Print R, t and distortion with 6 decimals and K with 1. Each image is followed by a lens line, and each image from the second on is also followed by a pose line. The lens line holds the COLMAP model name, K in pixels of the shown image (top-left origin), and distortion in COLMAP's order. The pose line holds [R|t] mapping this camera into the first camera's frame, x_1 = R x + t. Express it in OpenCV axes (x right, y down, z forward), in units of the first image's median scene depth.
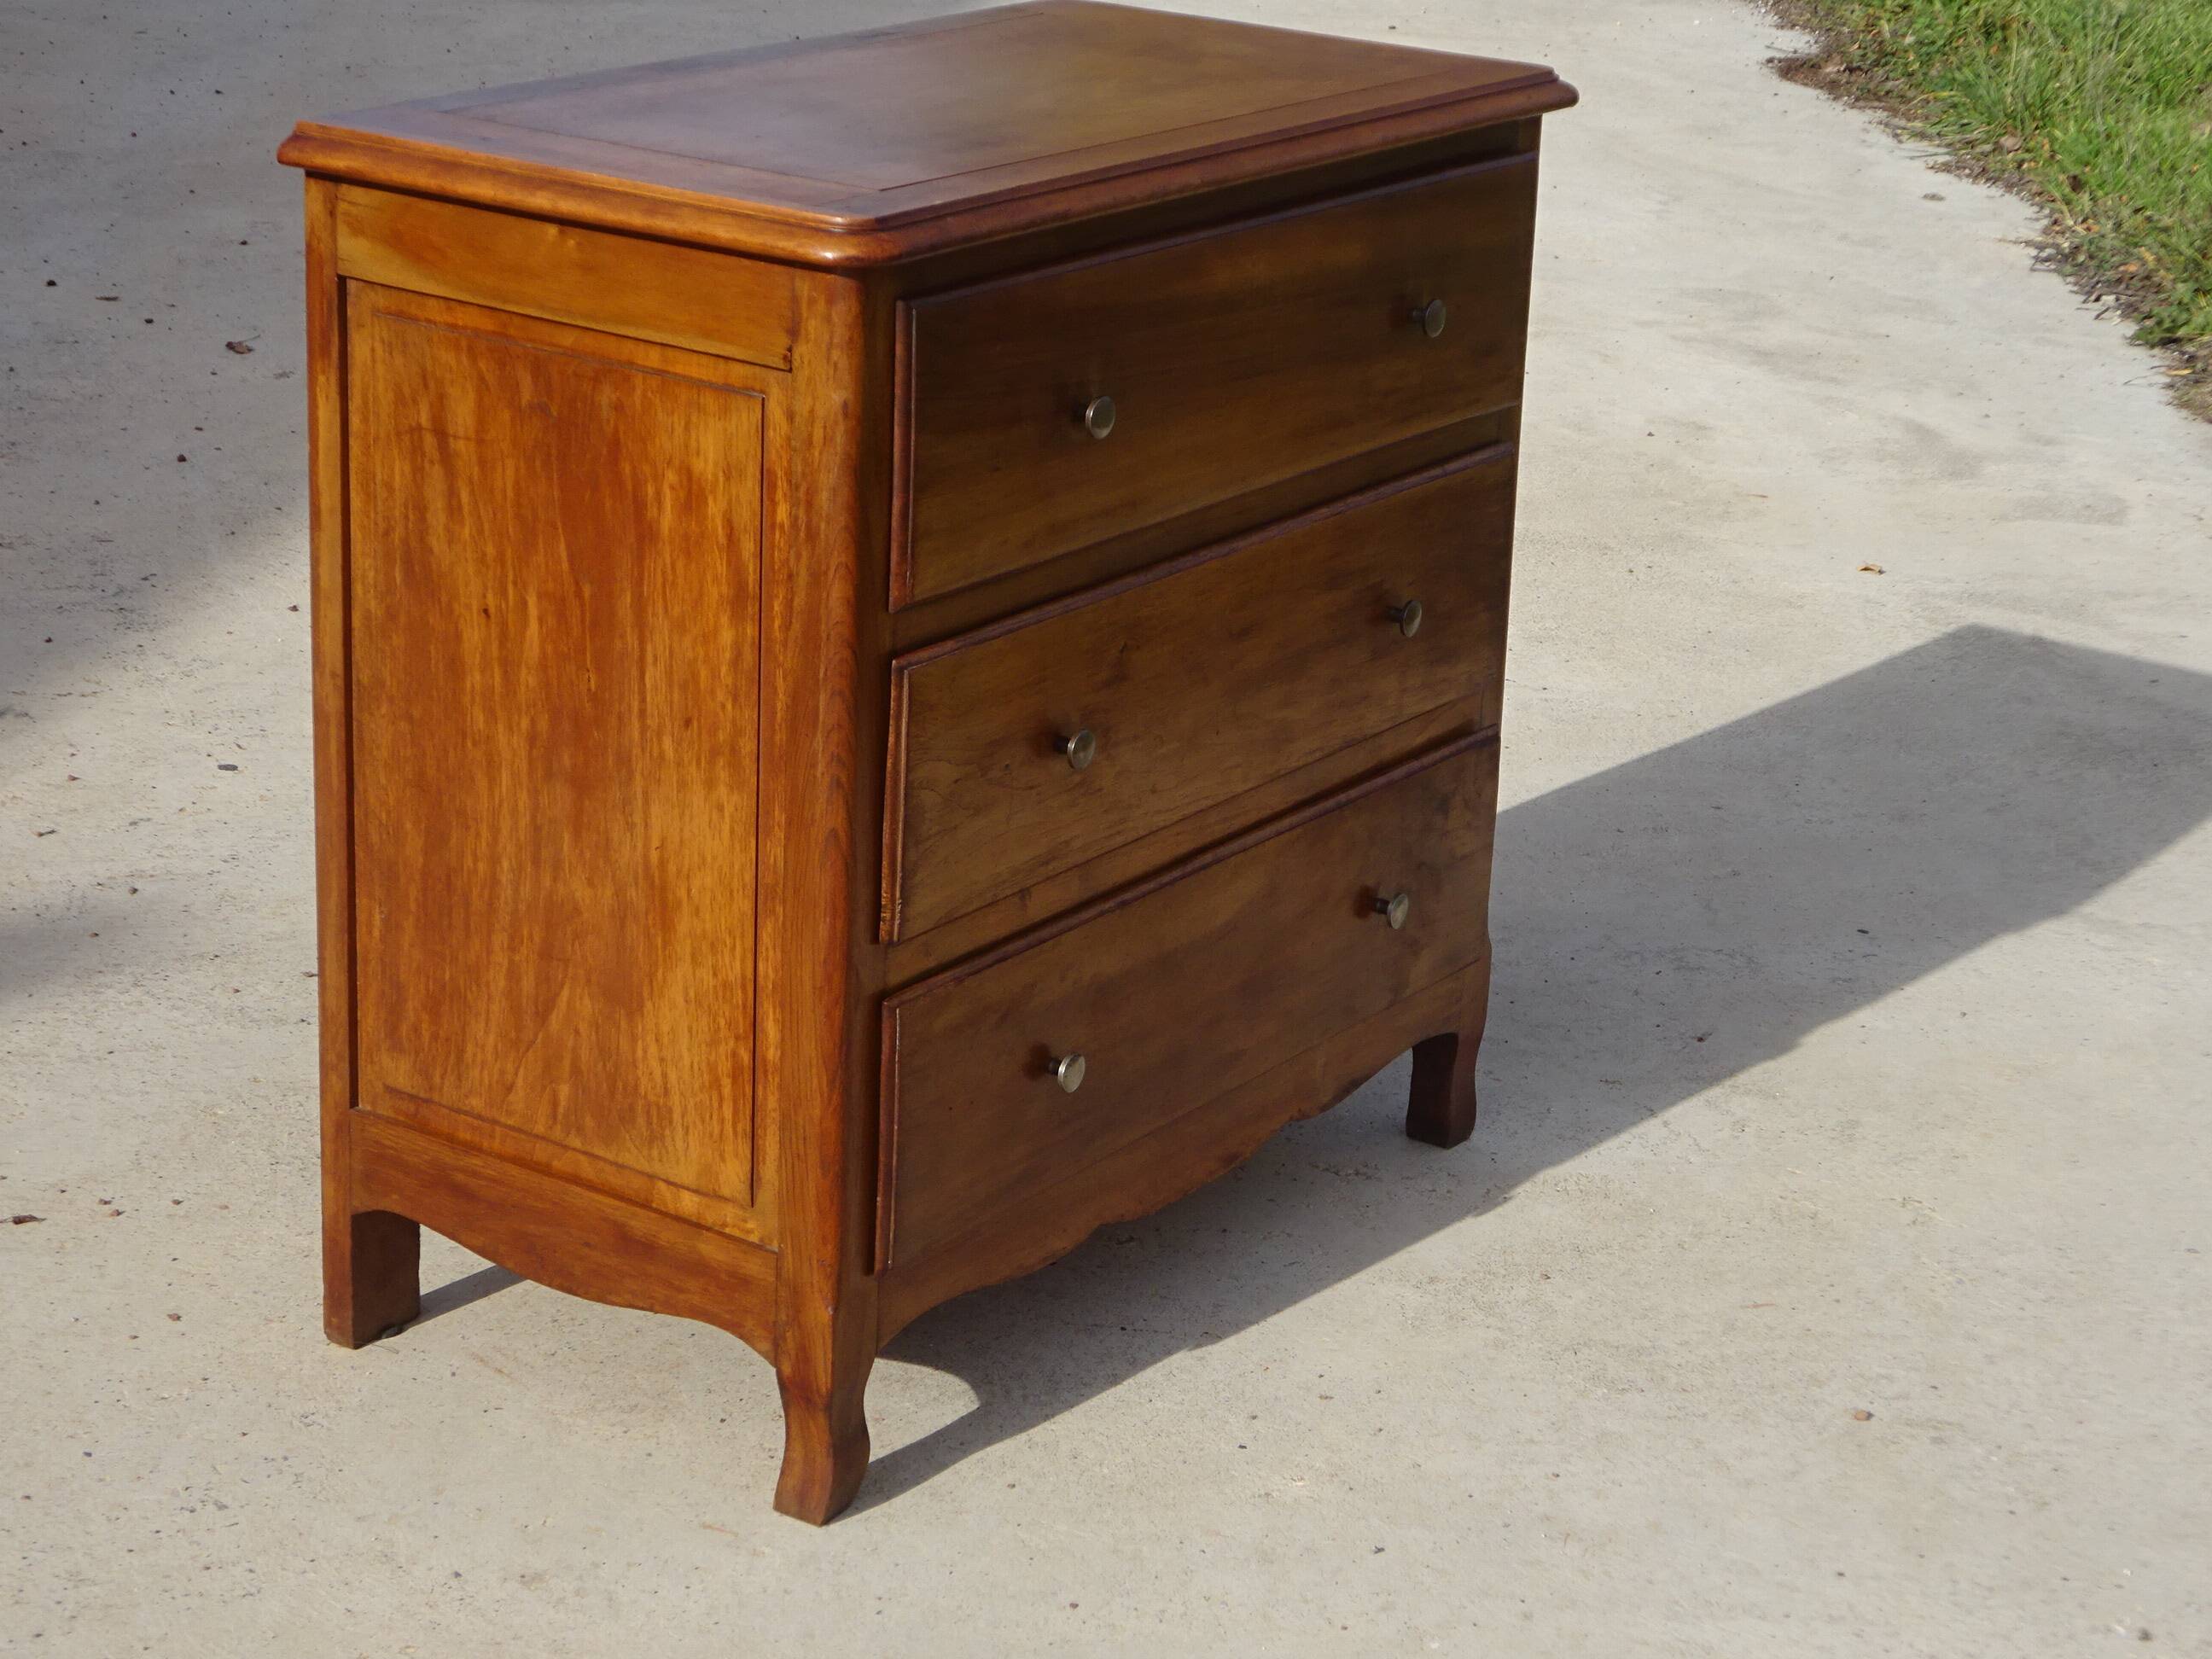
lens RADIAL K [[4182.2, 0, 1093.2], [0, 4182.2, 823.5], [0, 0, 1]] dist [-0.005751, 0.000000]
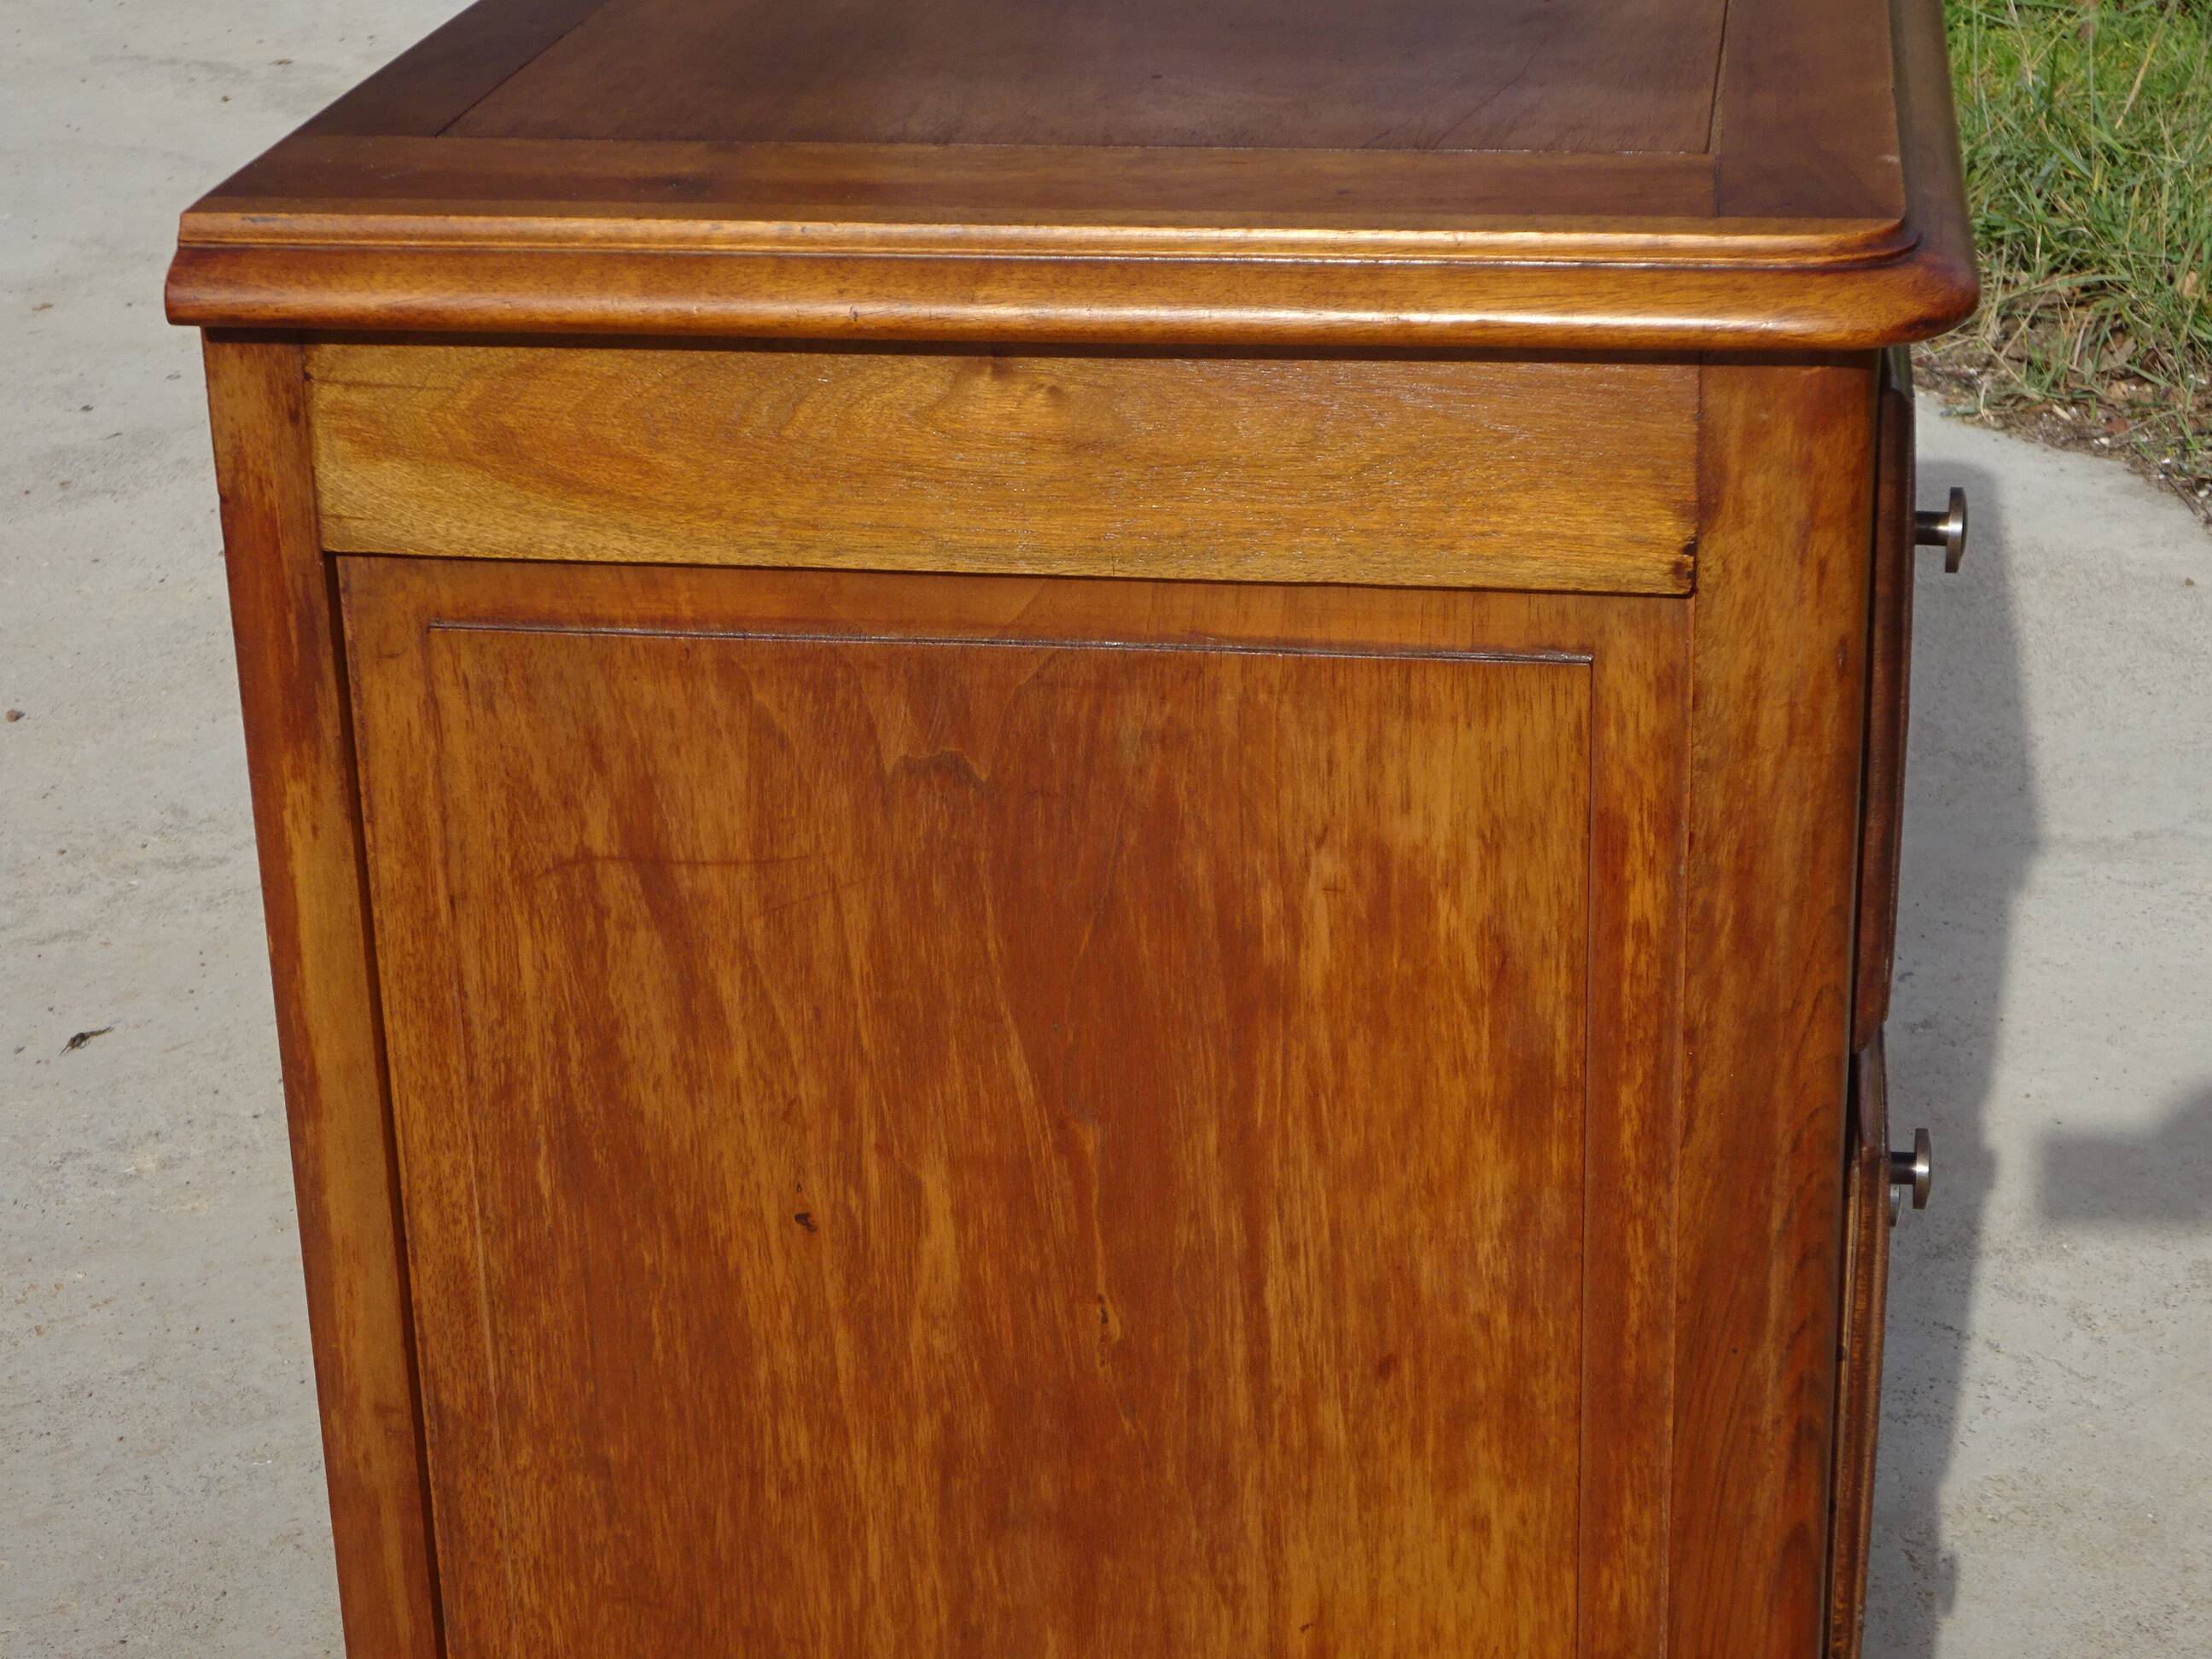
lens RADIAL K [[4182.2, 0, 1052.8], [0, 4182.2, 822.2], [0, 0, 1]] dist [-0.005751, 0.000000]
pose [[0.898830, -0.226050, 0.375509, -0.285506], [0.202782, 0.974006, 0.100951, -0.134712], [-0.388568, -0.014591, 0.921305, 0.585046]]
